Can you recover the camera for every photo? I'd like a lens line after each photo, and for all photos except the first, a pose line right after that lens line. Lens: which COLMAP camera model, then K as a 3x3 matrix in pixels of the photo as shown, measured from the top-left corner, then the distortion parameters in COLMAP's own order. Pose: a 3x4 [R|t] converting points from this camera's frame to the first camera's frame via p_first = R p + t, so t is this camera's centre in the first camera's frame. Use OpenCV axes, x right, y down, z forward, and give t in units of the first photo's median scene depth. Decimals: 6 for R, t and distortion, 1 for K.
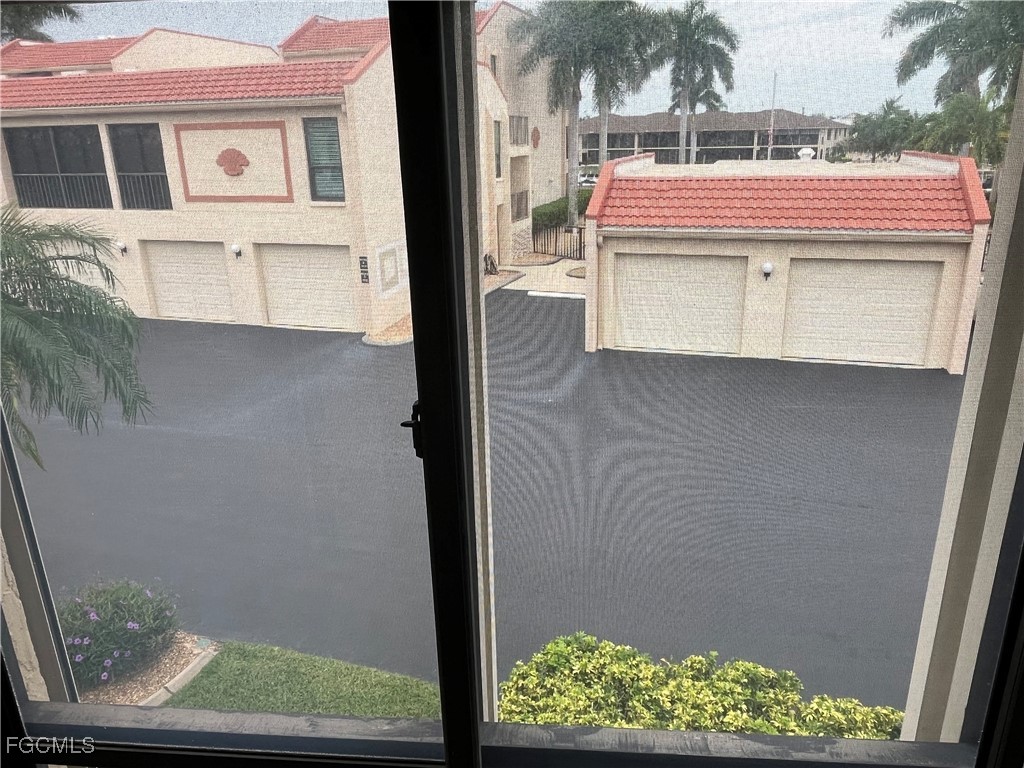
lens RADIAL K [[735.8, 0, 519.9], [0, 735.8, 366.6], [0, 0, 1]] dist [0.006228, 0.002621]
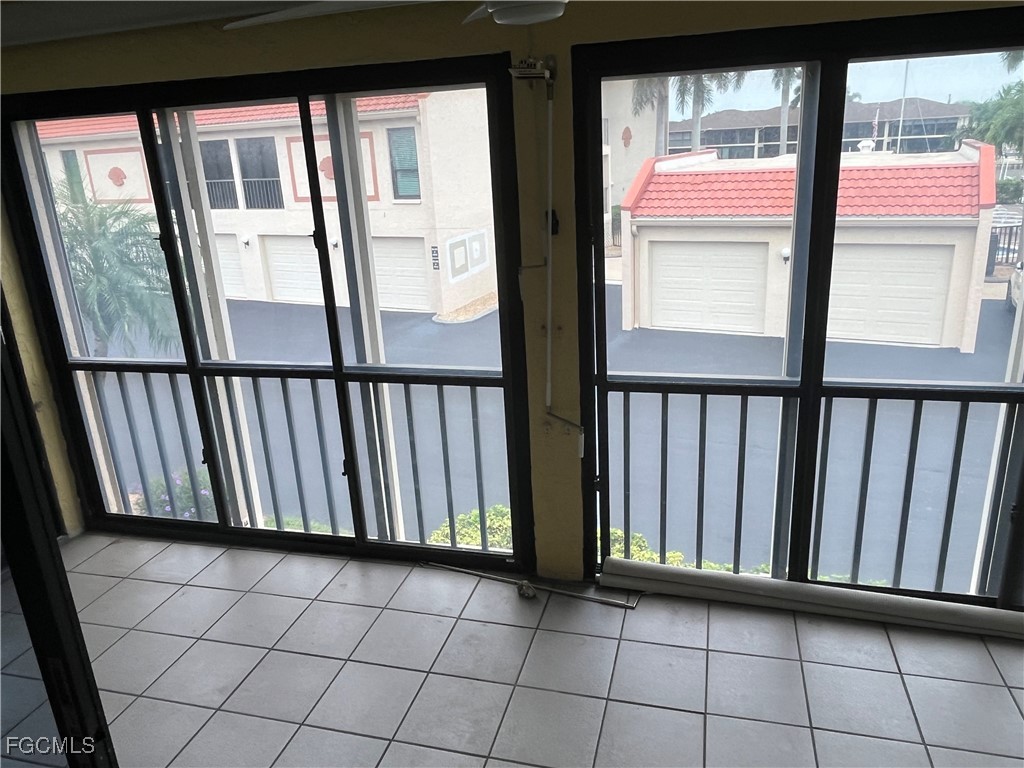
lens RADIAL K [[735.8, 0, 519.9], [0, 735.8, 363.8], [0, 0, 1]] dist [0.006228, 0.002621]
pose [[0.985620, 0.020432, -0.167738, 0.115504], [-0.021321, 0.999767, -0.003503, 0.035239], [0.167628, 0.007029, 0.985825, -0.111251]]
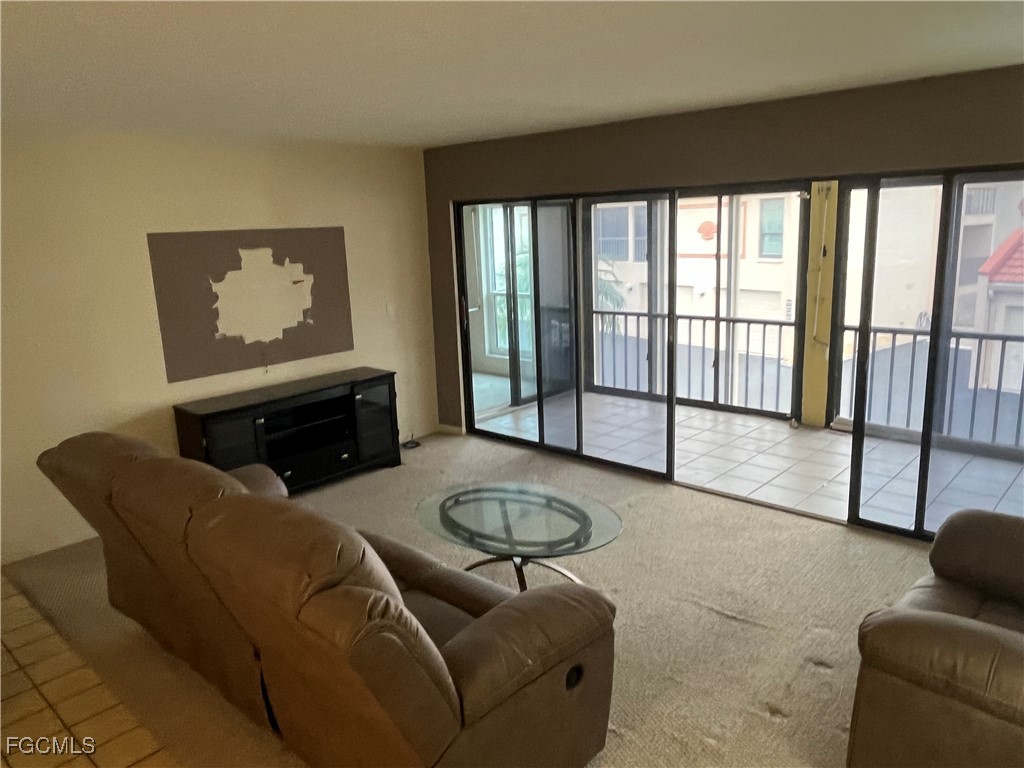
lens RADIAL K [[735.8, 0, 517.3], [0, 735.8, 379.1], [0, 0, 1]] dist [0.006228, 0.002621]
pose [[0.796012, 0.119278, -0.593412, 0.198297], [-0.164267, 0.986168, -0.022128, 0.099947], [0.582564, 0.115092, 0.804595, -0.327466]]
